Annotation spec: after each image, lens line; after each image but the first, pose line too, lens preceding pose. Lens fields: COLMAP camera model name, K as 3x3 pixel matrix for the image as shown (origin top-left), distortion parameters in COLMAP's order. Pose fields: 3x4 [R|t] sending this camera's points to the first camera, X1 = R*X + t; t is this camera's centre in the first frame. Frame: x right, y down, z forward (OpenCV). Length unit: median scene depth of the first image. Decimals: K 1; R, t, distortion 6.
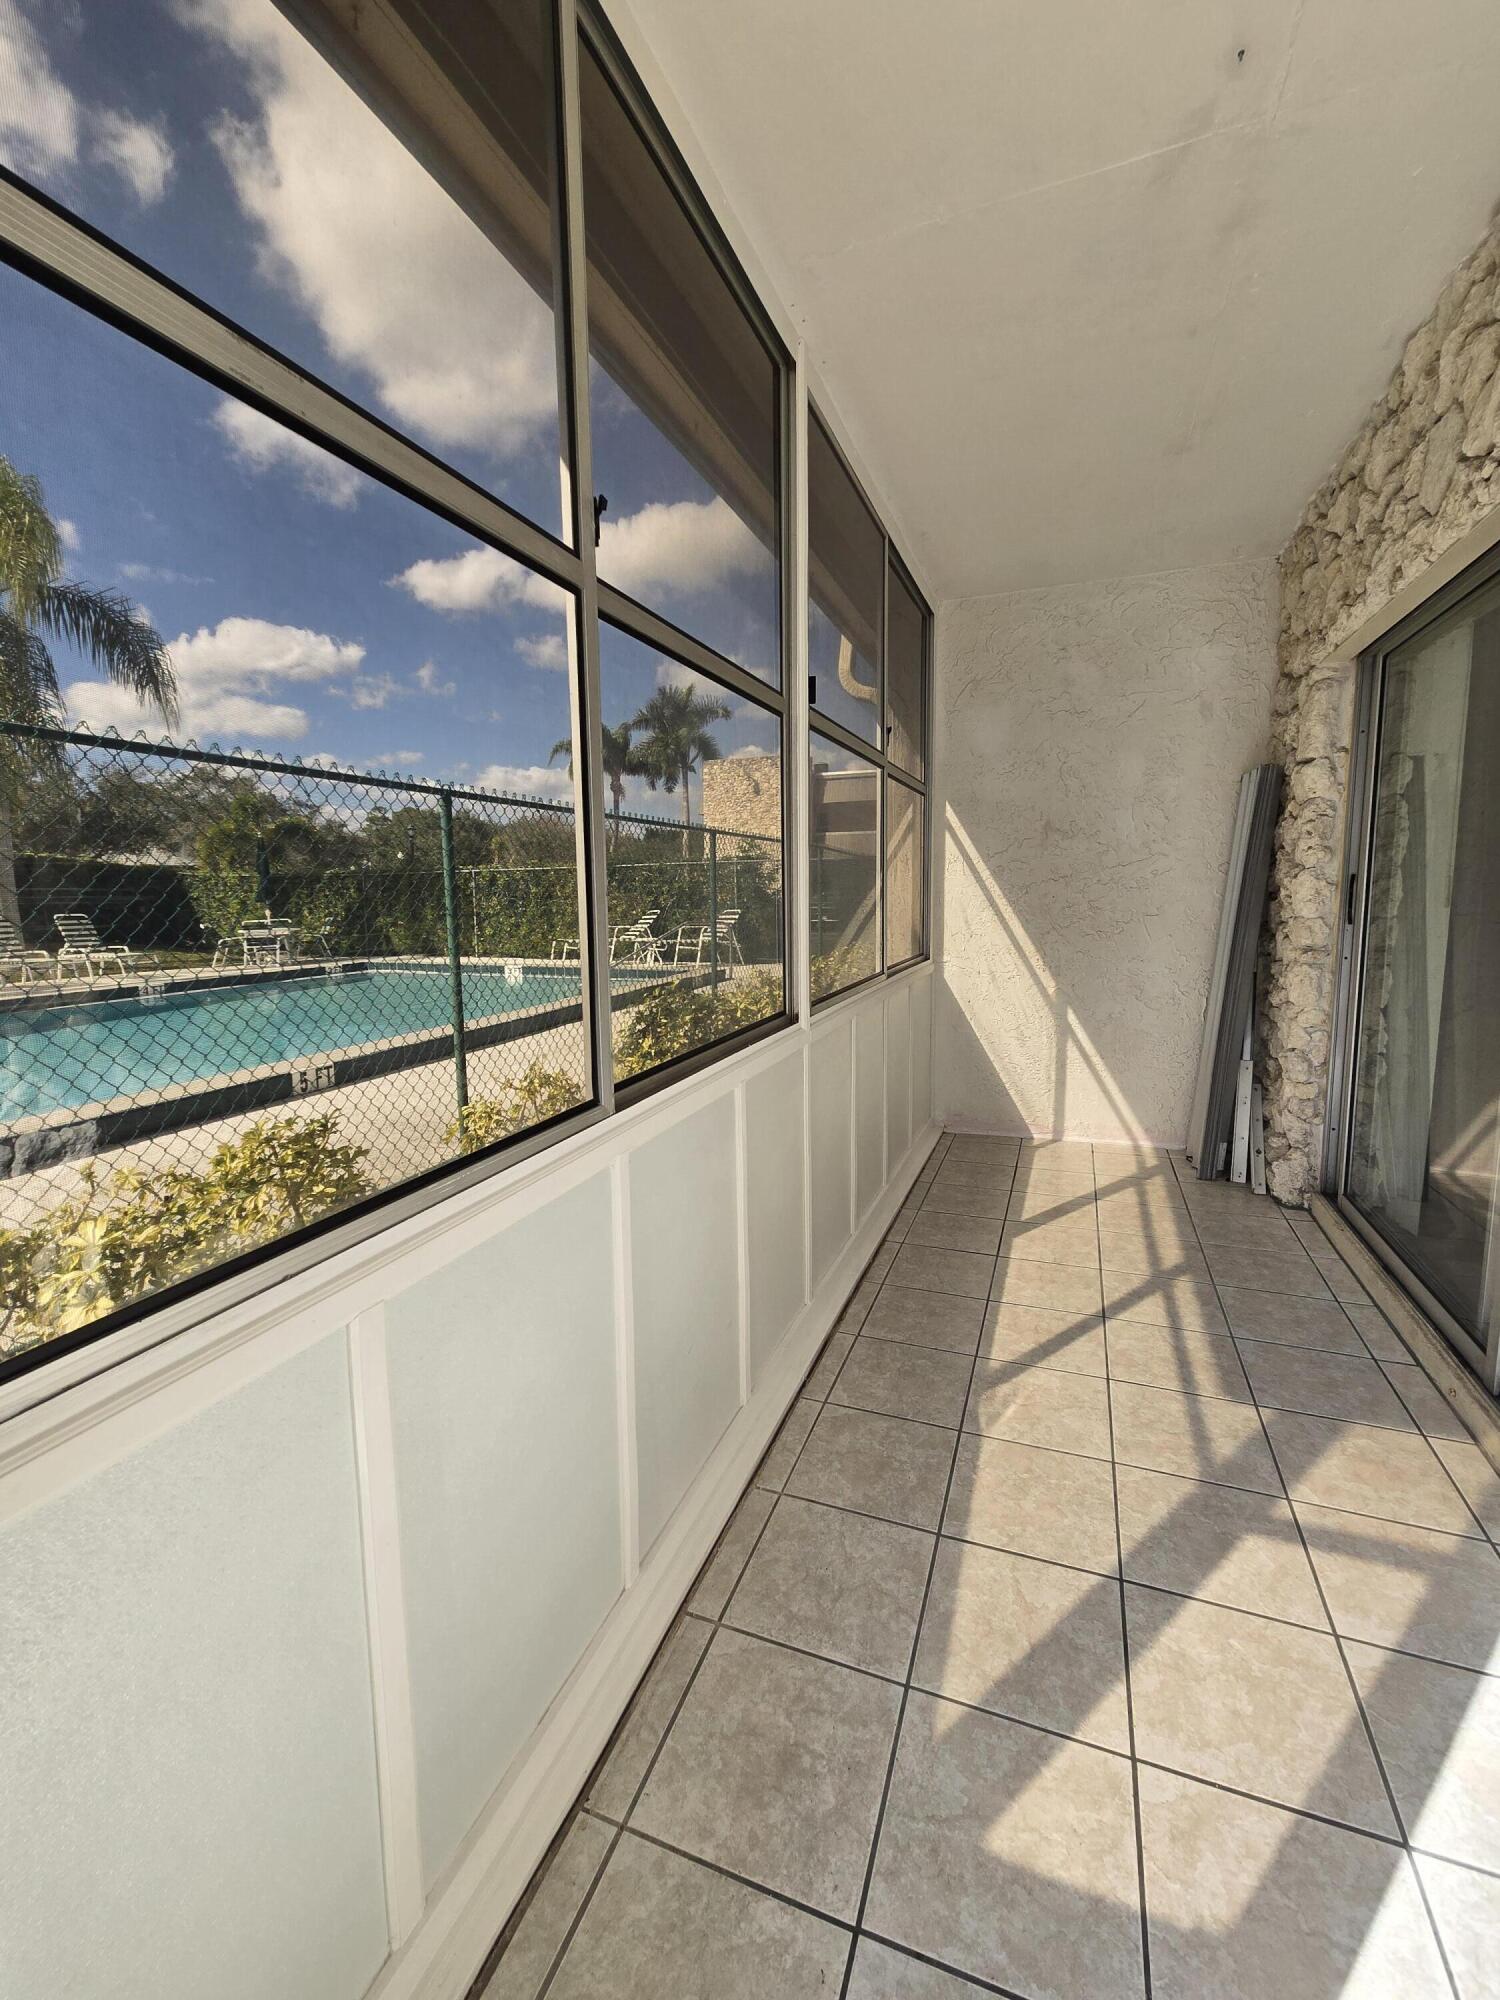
lens RADIAL K [[822.1, 0, 753.2], [0, 822.1, 993.7], [0, 0, 1]] dist [0.002000, -0.000602]
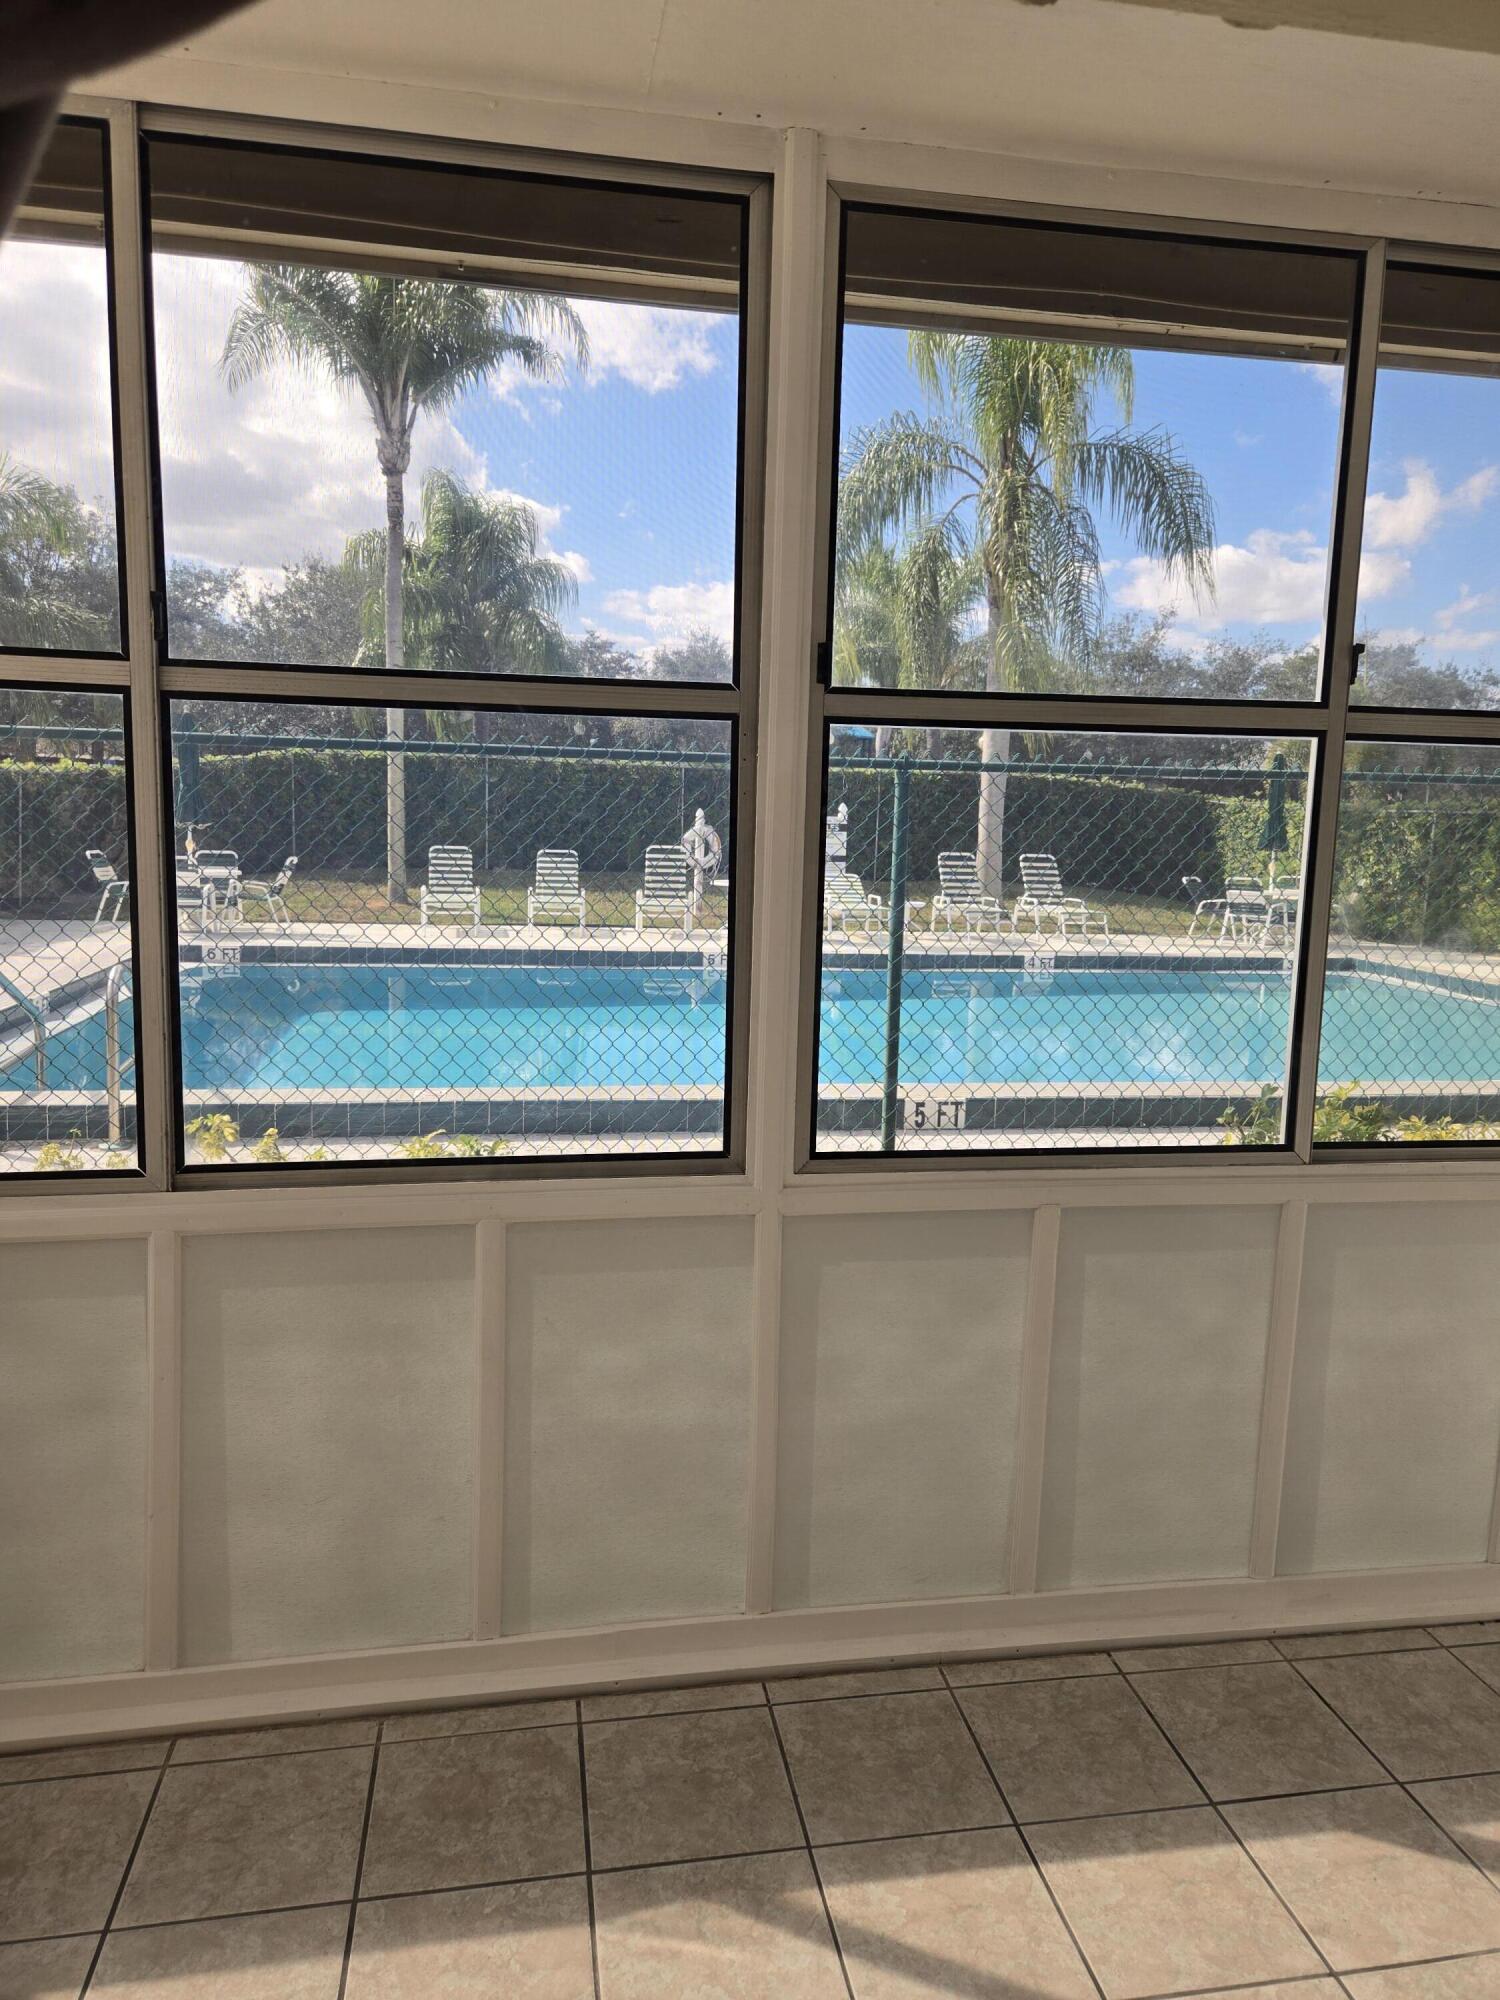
lens RADIAL K [[1333.7, 0, 735.6], [0, 1333.7, 984.6], [0, 0, 1]] dist [0.088462, -0.076086]
pose [[0.512652, 0.133599, -0.848139, 0.489013], [-0.133891, 0.988175, 0.074729, -0.100162], [0.848093, 0.075248, 0.524478, 0.224404]]
